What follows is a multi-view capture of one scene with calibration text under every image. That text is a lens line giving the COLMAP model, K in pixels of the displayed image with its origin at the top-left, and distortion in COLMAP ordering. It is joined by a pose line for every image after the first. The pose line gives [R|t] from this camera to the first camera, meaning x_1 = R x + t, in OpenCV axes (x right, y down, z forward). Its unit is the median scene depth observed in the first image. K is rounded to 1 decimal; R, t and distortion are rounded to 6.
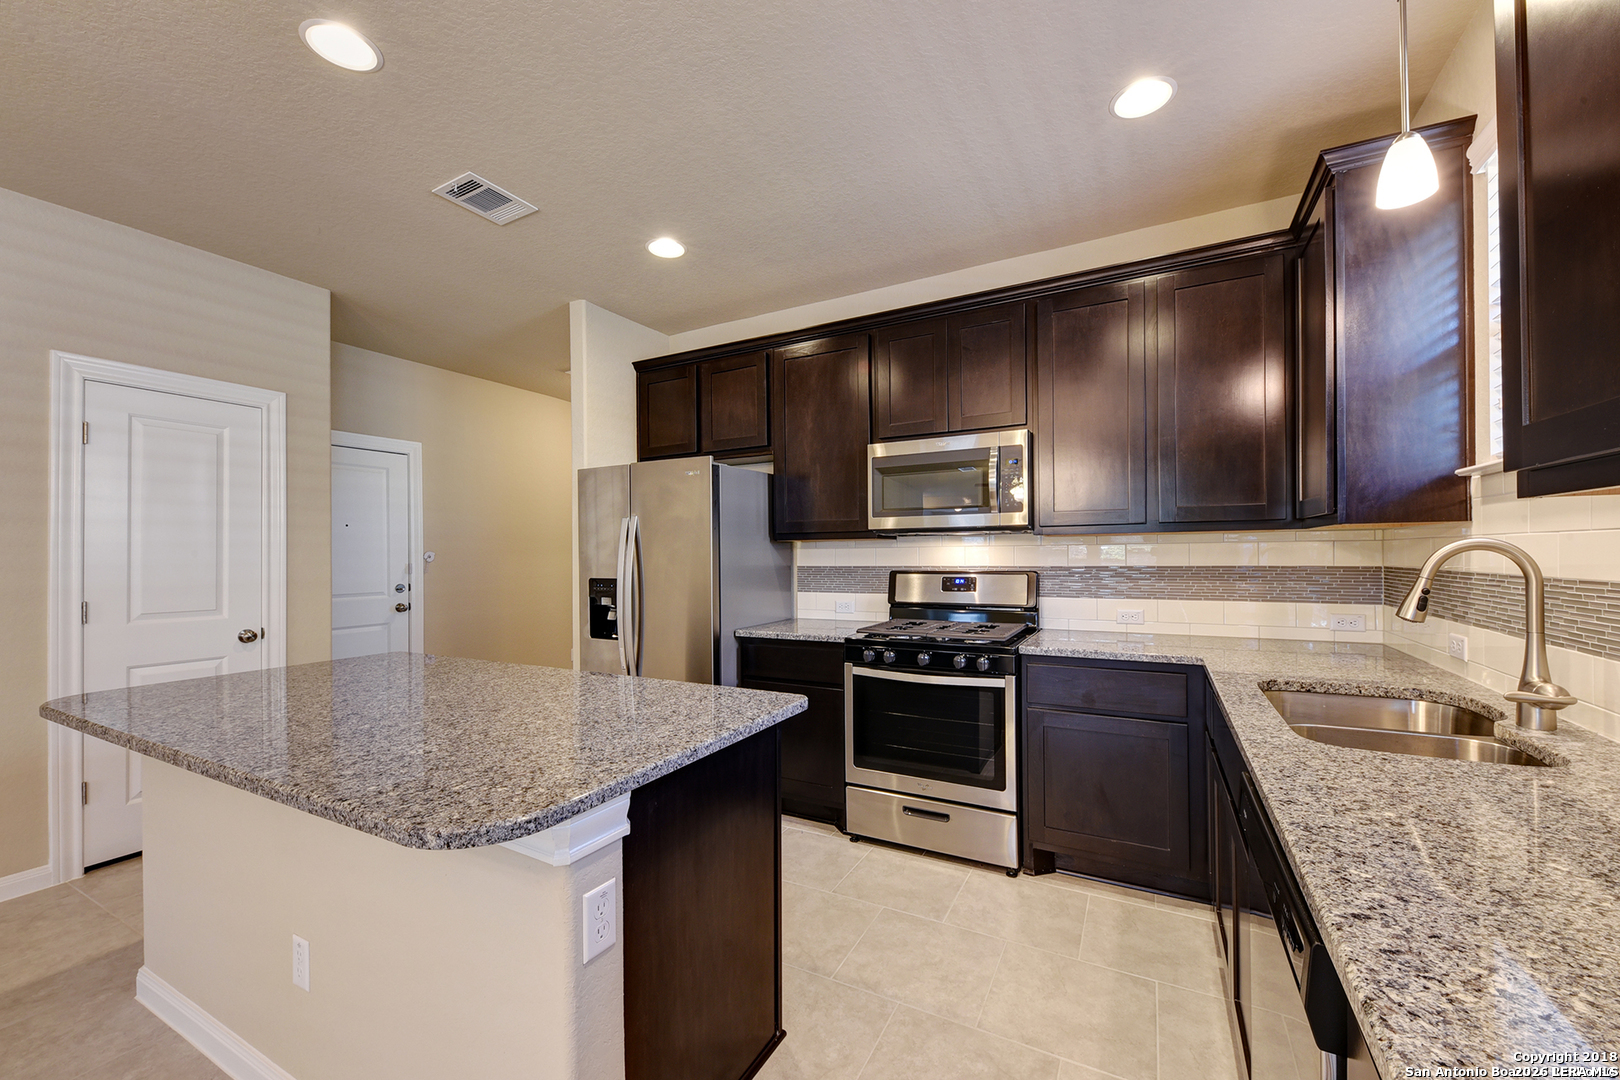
lens RADIAL K [[634.5, 0, 835.2], [0, 634.5, 543.9], [0, 0, 1]] dist [-0.000518, -0.000055]
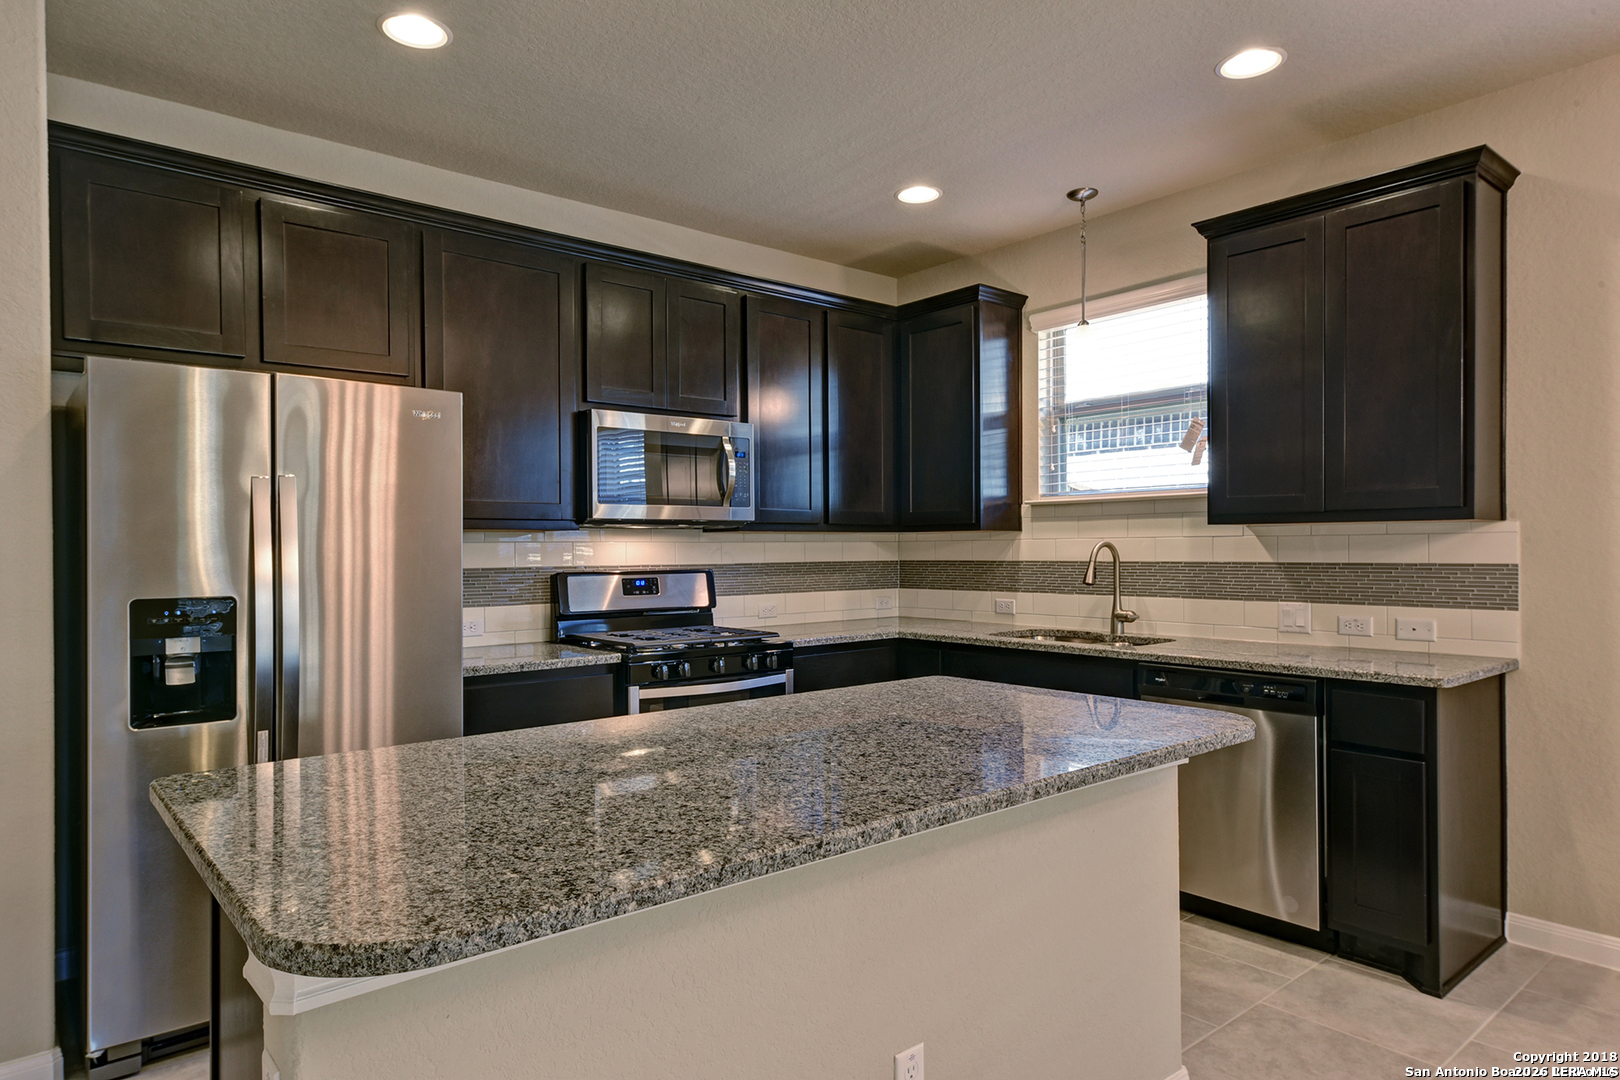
lens RADIAL K [[979.1, 0, 804.9], [0, 979.1, 547.9], [0, 0, 1]] dist [0.004689, 0.002848]
pose [[0.400987, 0.010328, 0.916026, -1.004298], [-0.011065, 0.999918, -0.006430, 0.019834], [-0.916017, -0.007558, 0.401068, 0.301981]]
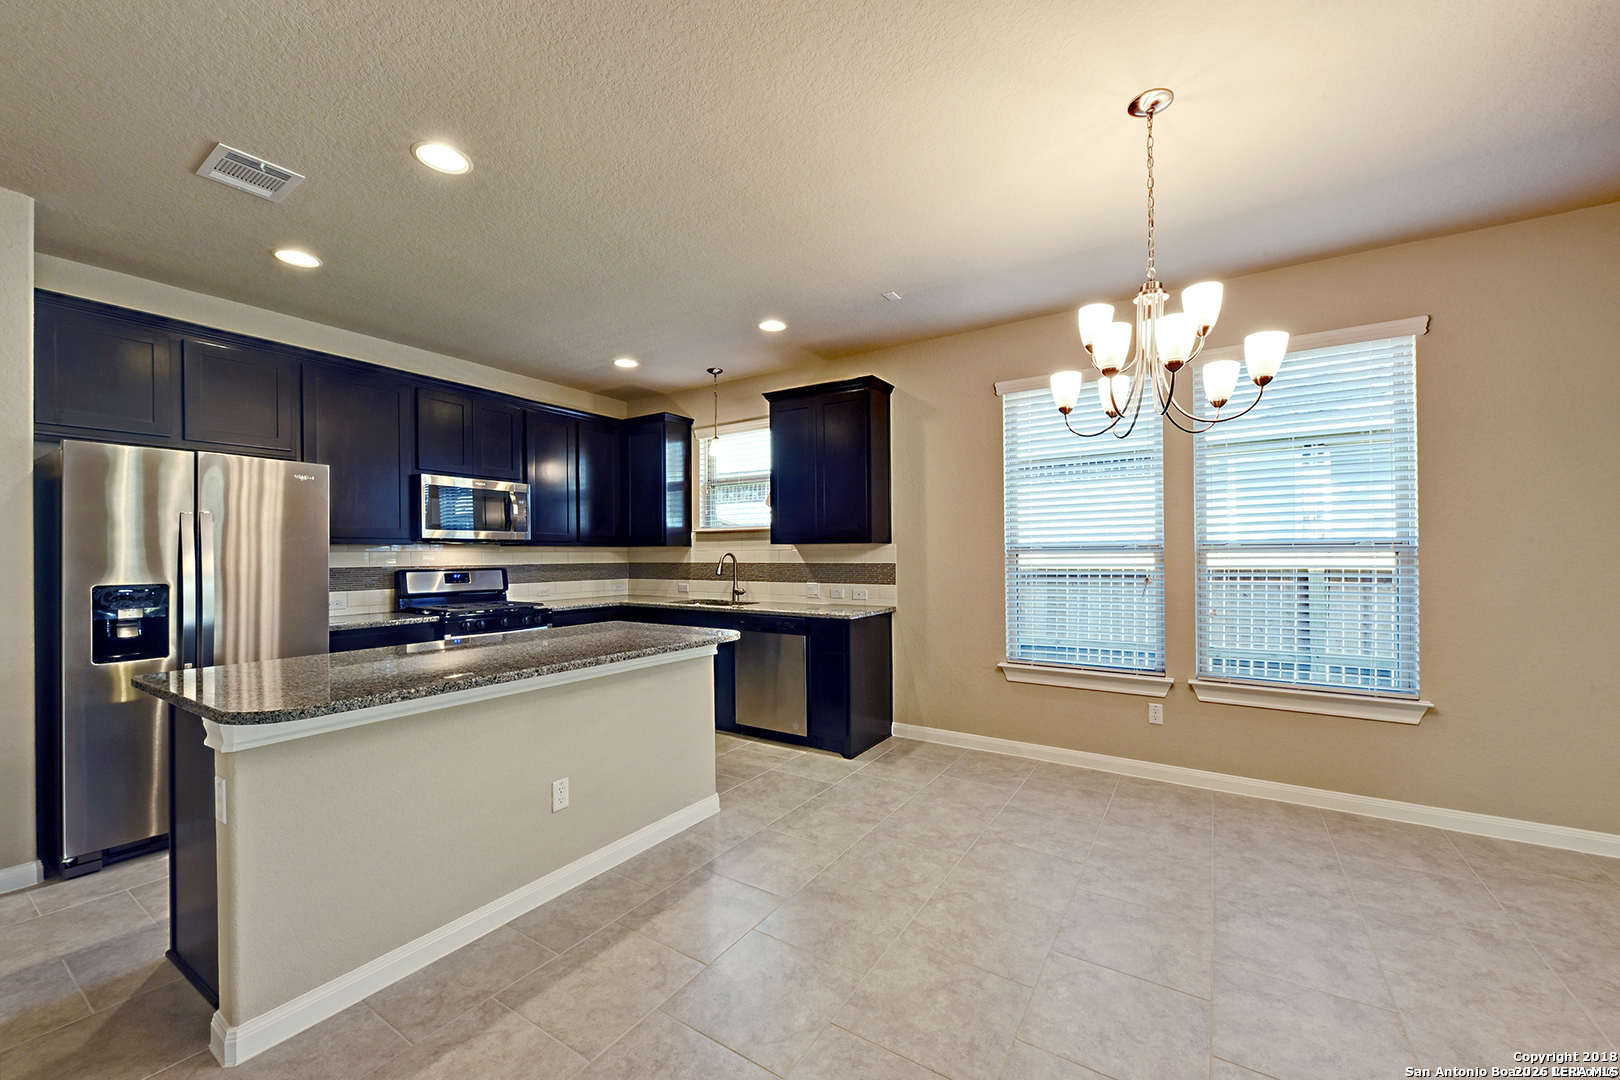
lens RADIAL K [[627.9, 0, 805.9], [0, 627.9, 555.9], [0, 0, 1]] dist [0.009679, -0.005670]
pose [[0.113127, 0.010229, 0.993528, -1.239284], [-0.010304, 0.999905, -0.009122, 0.020121], [-0.993527, -0.009206, 0.113222, 0.060107]]
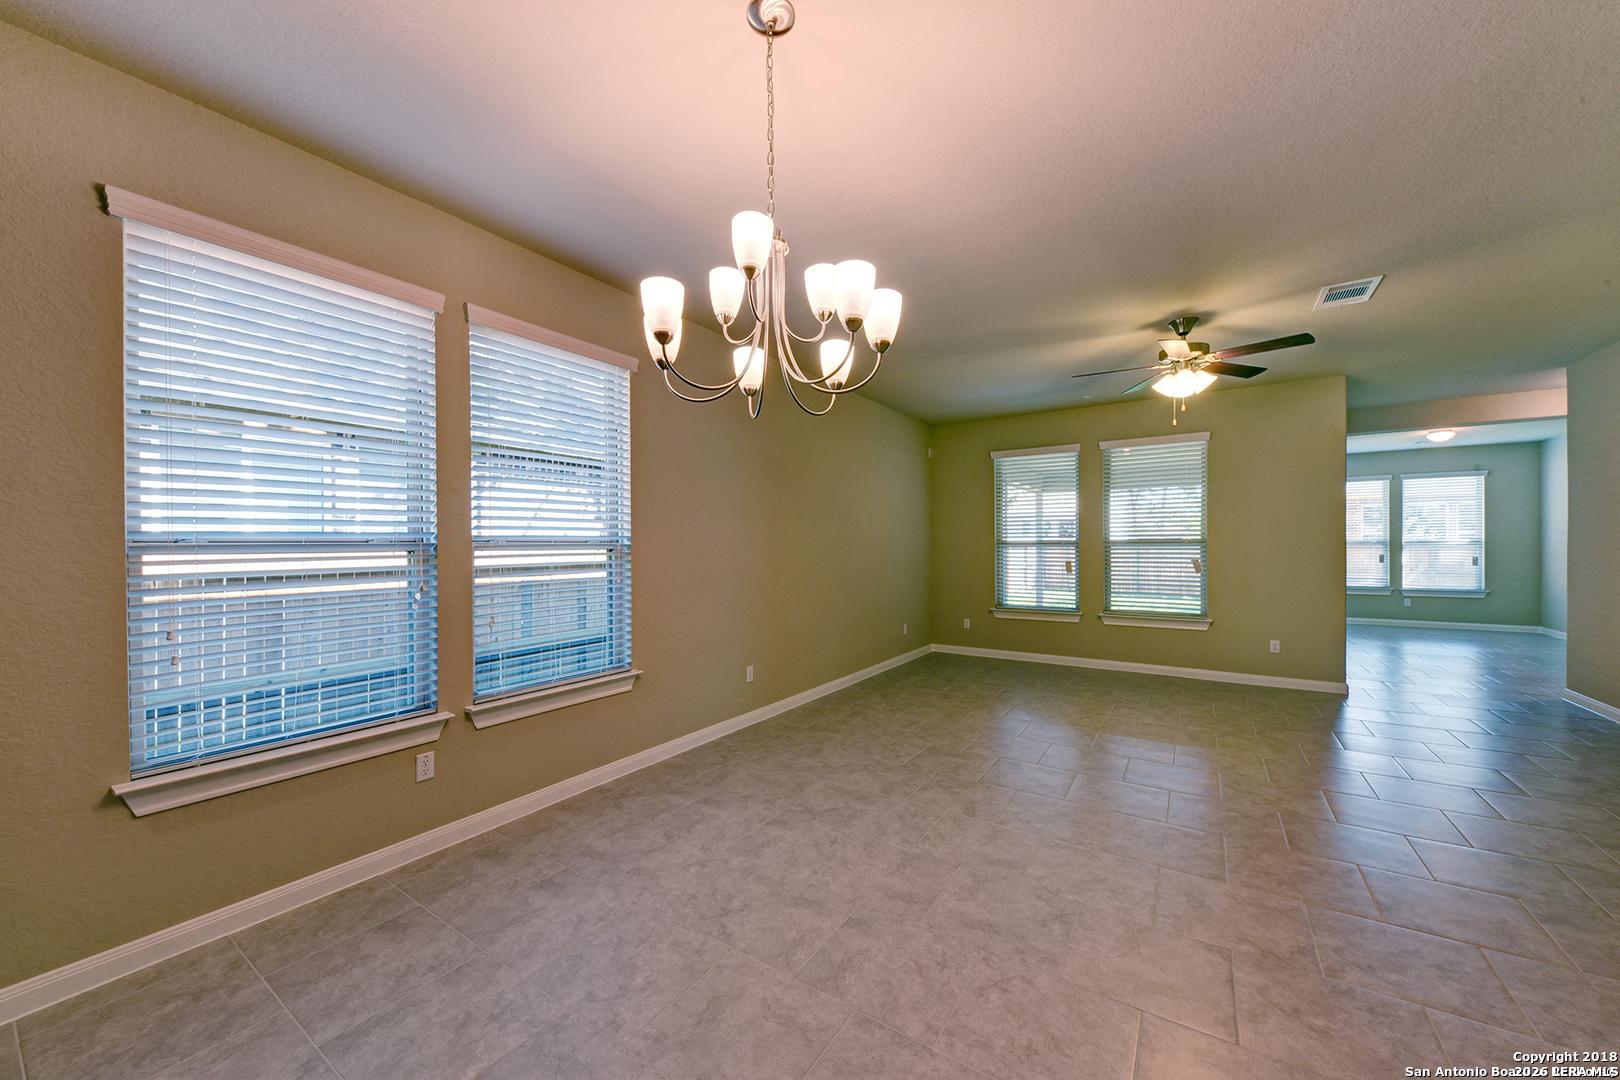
lens RADIAL K [[588.8, 0, 805.0], [0, 588.8, 551.2], [0, 0, 1]] dist [0.012380, -0.006215]
pose [[-0.992120, 0.016103, 0.124250, -0.595445], [0.015555, 0.999865, -0.005382, 0.009936], [-0.124320, -0.003407, -0.992236, 0.306876]]
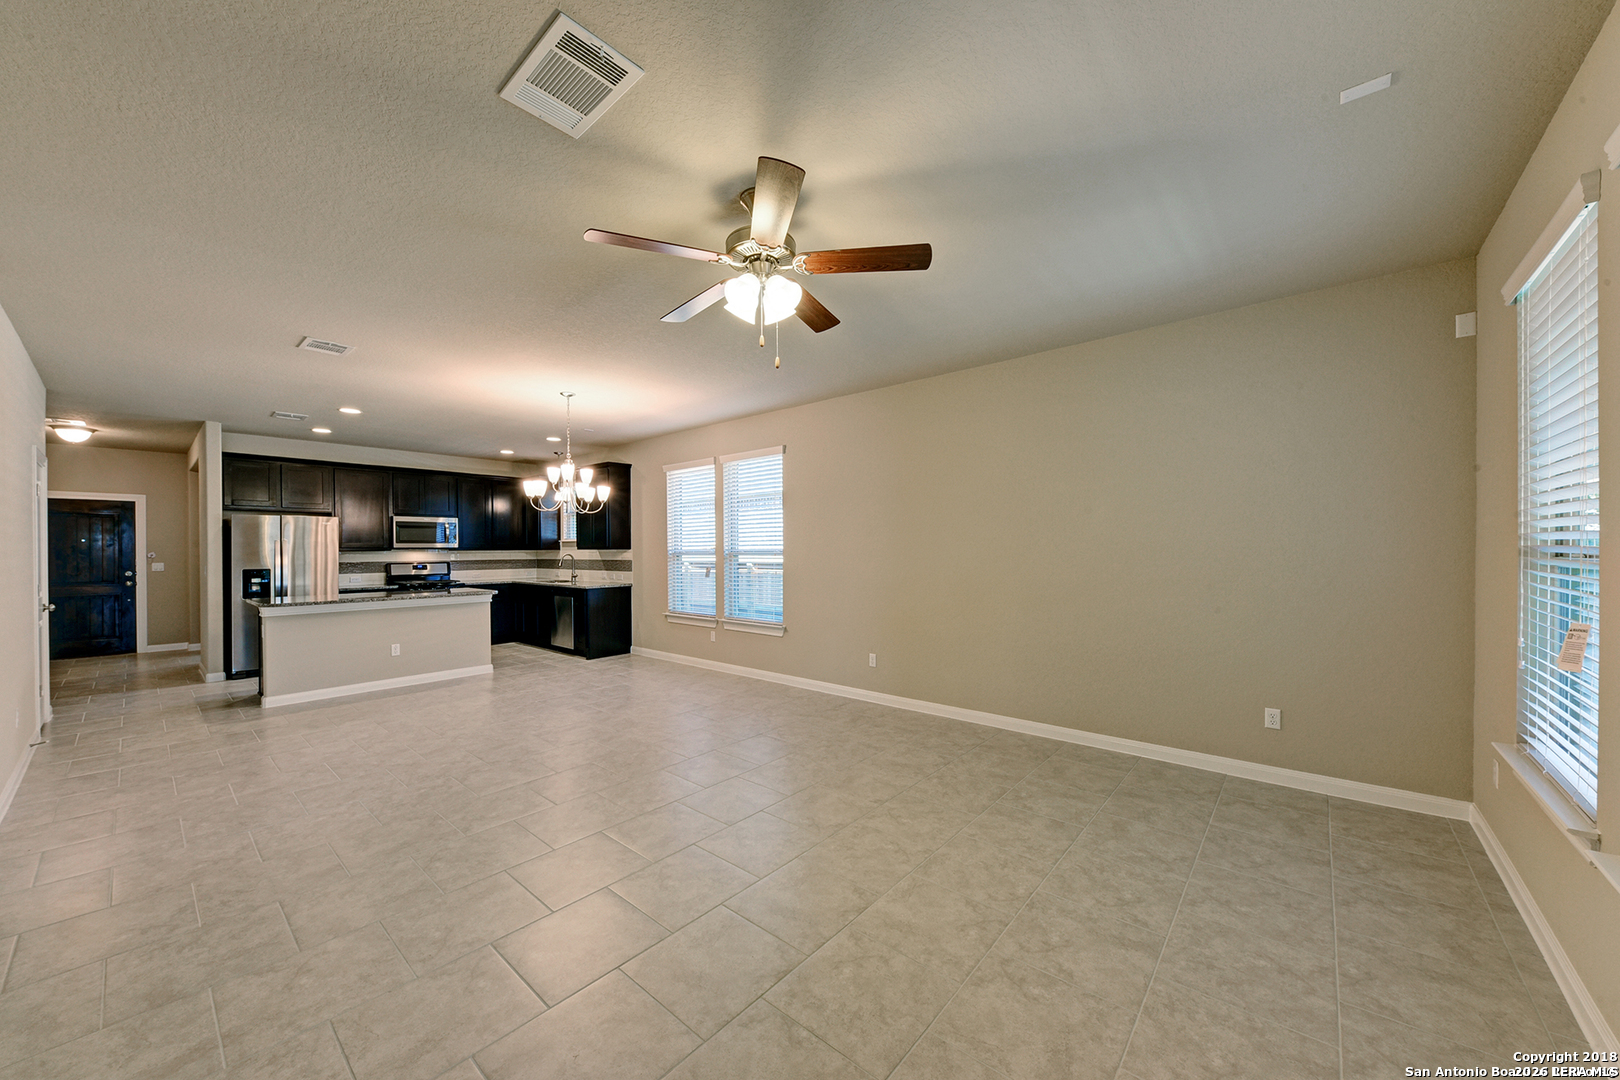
lens RADIAL K [[588.8, 0, 805.0], [0, 588.8, 551.2], [0, 0, 1]] dist [0.012380, -0.006215]
pose [[0.251417, 0.007281, 0.967852, -2.071451], [-0.009684, 0.999941, -0.005007, -0.012507], [-0.967831, -0.008114, 0.251472, -1.410179]]
